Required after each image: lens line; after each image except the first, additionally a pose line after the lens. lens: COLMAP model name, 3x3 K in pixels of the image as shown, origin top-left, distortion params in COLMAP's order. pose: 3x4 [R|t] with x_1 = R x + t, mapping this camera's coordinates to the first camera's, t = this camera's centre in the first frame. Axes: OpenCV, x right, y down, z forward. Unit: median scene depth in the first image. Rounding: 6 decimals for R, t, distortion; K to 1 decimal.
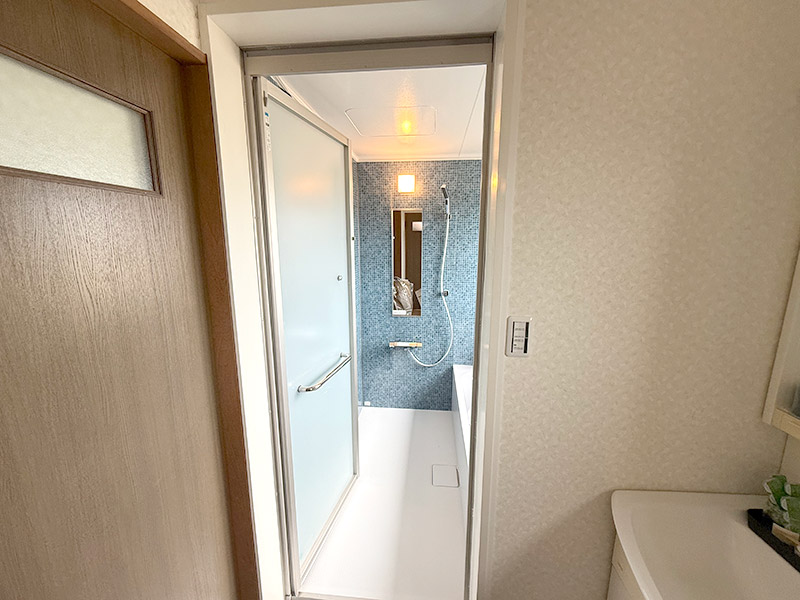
lens RADIAL K [[318.7, 0, 397.2], [0, 318.7, 297.7], [0, 0, 1]] dist [0.001437, -0.000091]
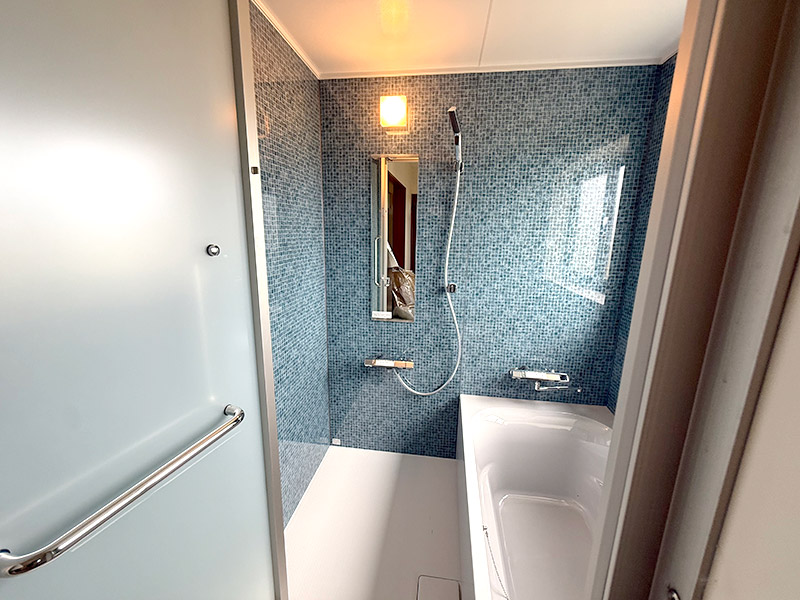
lens RADIAL K [[318.7, 0, 399.6], [0, 318.7, 298.1], [0, 0, 1]] dist [0.001437, -0.000091]
pose [[0.999261, 0.026584, -0.027745, 0.062306], [-0.025886, 0.999346, 0.025235, -0.006806], [0.028398, -0.024498, 0.999296, 0.336065]]
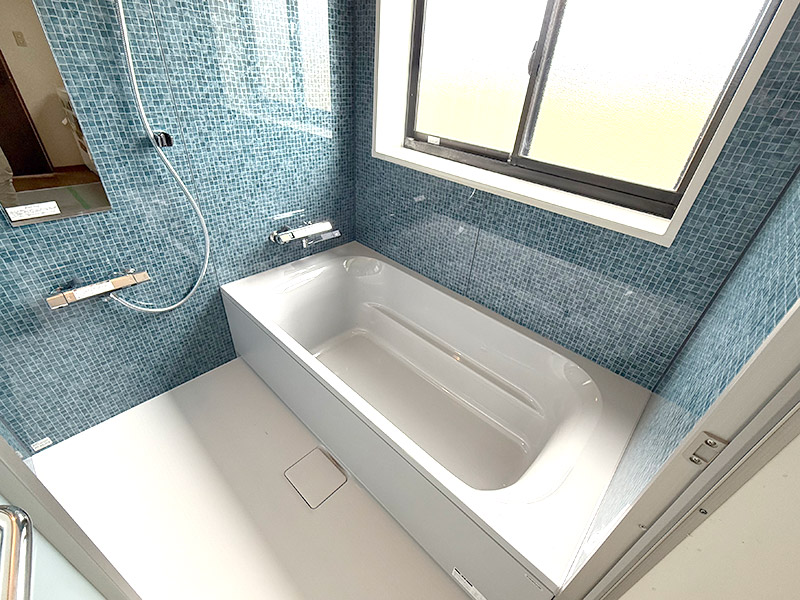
lens RADIAL K [[360.6, 0, 400.4], [0, 360.6, 297.6], [0, 0, 1]] dist [0.003654, -0.001588]
pose [[0.608582, -0.399249, 0.685732, -0.060346], [0.075316, 0.889359, 0.450964, -0.018215], [-0.789909, -0.222802, 0.571318, 0.437143]]
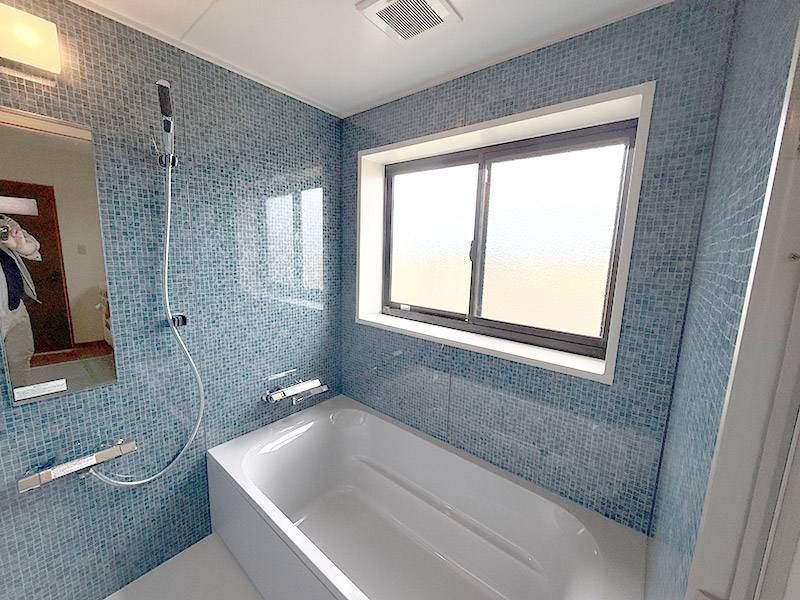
lens RADIAL K [[318.7, 0, 401.9], [0, 318.7, 298.6], [0, 0, 1]] dist [0.001437, -0.000091]
pose [[0.551854, -0.106497, 0.827112, -0.060937], [0.119827, 0.991647, 0.047732, -0.028385], [-0.825287, 0.072769, 0.560006, 0.427022]]
